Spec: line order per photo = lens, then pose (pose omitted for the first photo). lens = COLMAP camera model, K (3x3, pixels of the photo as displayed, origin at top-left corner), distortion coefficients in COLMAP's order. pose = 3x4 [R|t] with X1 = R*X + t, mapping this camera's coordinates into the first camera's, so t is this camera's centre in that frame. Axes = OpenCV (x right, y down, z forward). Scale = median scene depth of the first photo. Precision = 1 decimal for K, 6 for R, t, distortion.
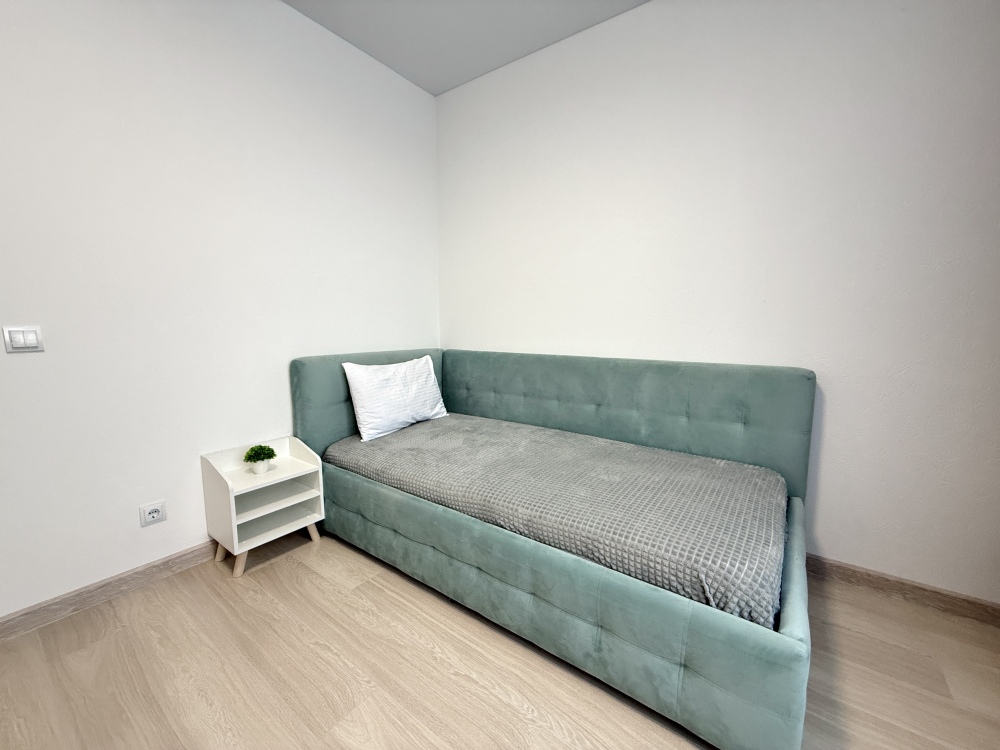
lens RADIAL K [[398.9, 0, 501.5], [0, 398.9, 375.0], [0, 0, 1]] dist [-0.000544, -0.000085]
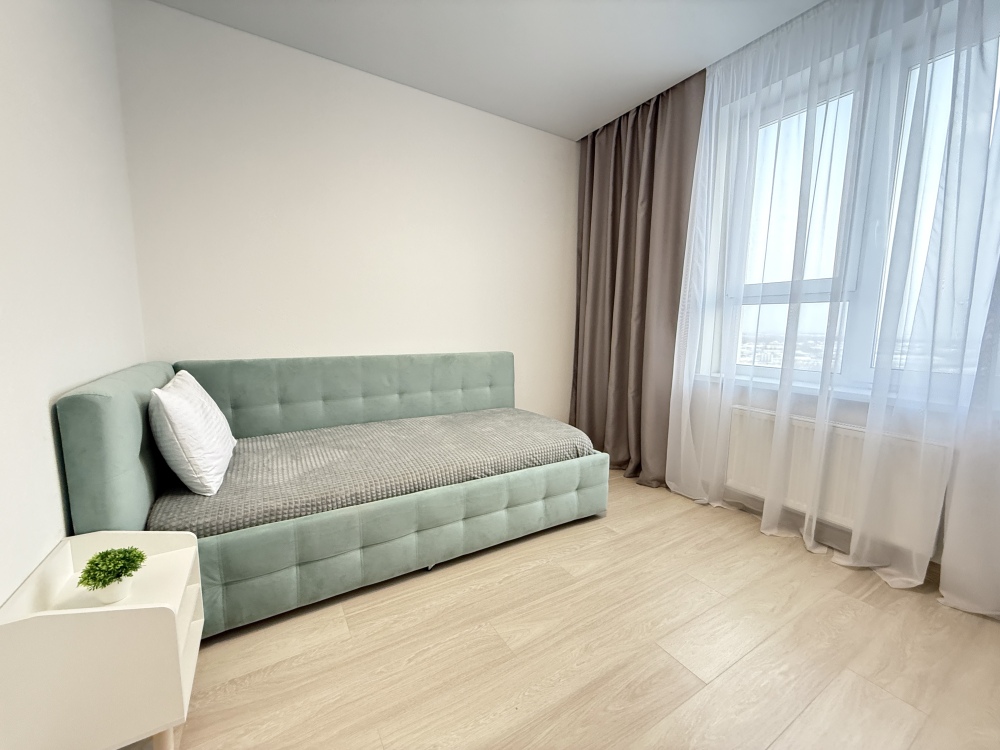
lens RADIAL K [[401.7, 0, 500.0], [0, 401.7, 375.0], [0, 0, 1]] dist [0.002366, -0.000368]
pose [[0.382317, -0.112676, 0.917136, -0.885280], [0.107827, 0.991197, 0.076826, -0.049763], [-0.917718, 0.069520, 0.391101, 0.270691]]
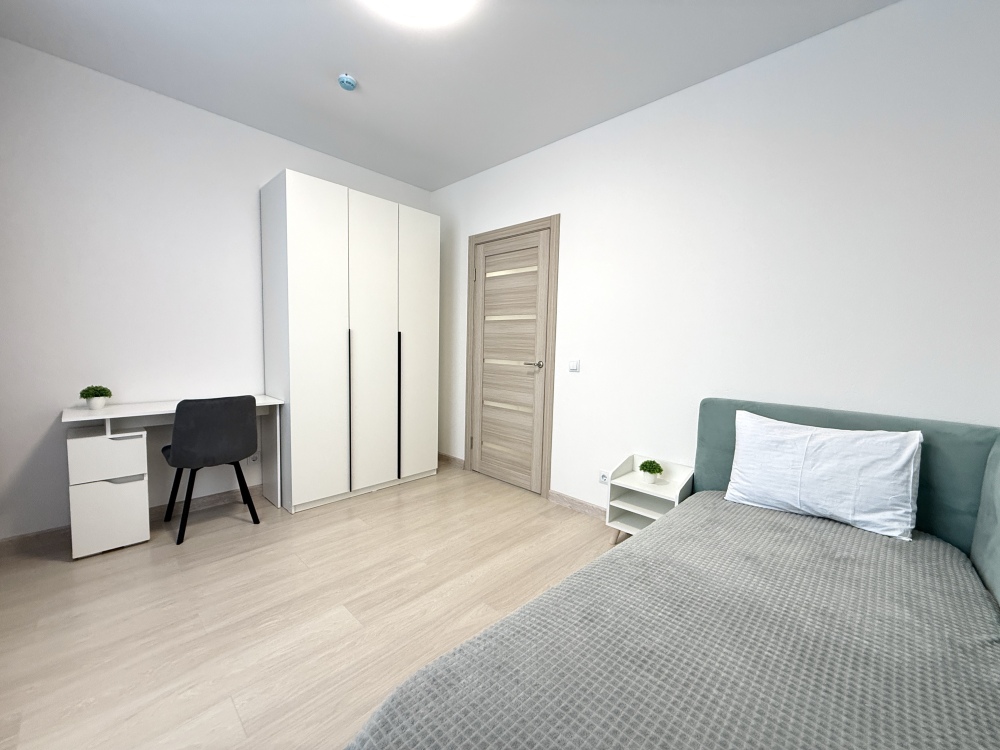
lens RADIAL K [[401.7, 0, 500.0], [0, 401.7, 375.0], [0, 0, 1]] dist [0.002366, -0.000368]
pose [[-0.139230, 0.071857, -0.987649, 0.684956], [-0.150718, 0.984206, 0.092854, -0.132196], [0.978723, 0.161784, -0.126201, 0.655539]]
